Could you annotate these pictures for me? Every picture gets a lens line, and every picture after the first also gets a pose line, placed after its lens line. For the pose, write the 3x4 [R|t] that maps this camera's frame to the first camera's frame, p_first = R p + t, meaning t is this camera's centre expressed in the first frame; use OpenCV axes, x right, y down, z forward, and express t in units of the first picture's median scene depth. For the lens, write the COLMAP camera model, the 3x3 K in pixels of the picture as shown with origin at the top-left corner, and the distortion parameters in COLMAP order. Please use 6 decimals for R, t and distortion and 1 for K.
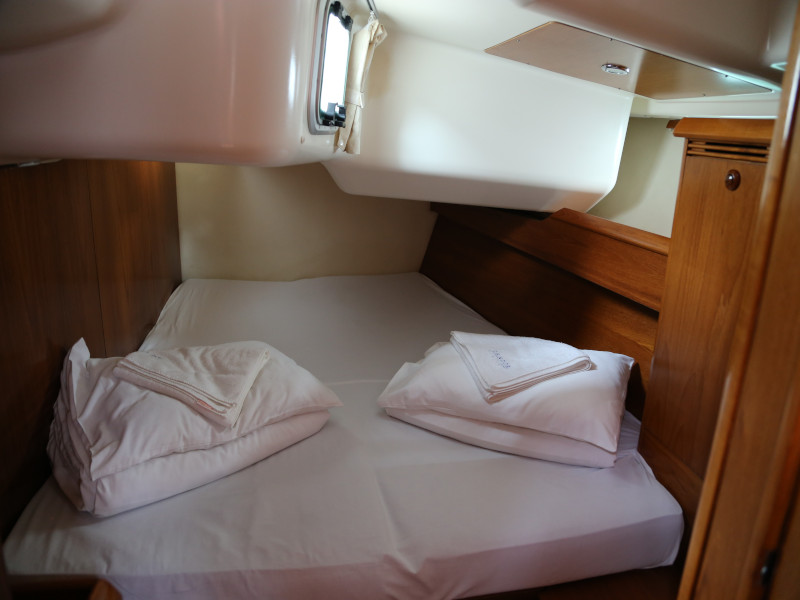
lens RADIAL K [[545.7, 0, 400.9], [0, 545.7, 271.4], [0, 0, 1]] dist [-0.120823, 0.057042]
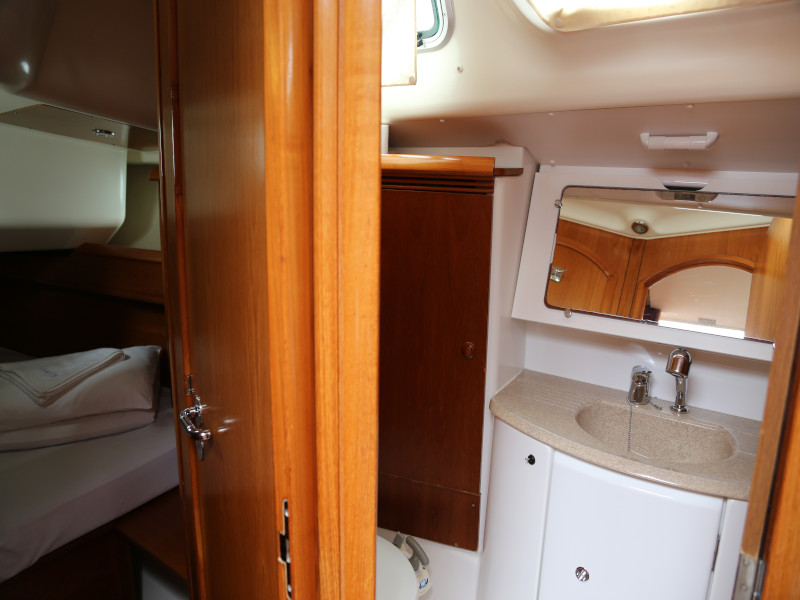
lens RADIAL K [[545.7, 0, 400.9], [0, 545.7, 271.4], [0, 0, 1]] dist [-0.120823, 0.057042]
pose [[0.696402, -0.144654, 0.702922, -0.051863], [0.188989, 0.981867, 0.014822, 0.080587], [-0.692320, 0.122522, 0.711113, -0.406323]]
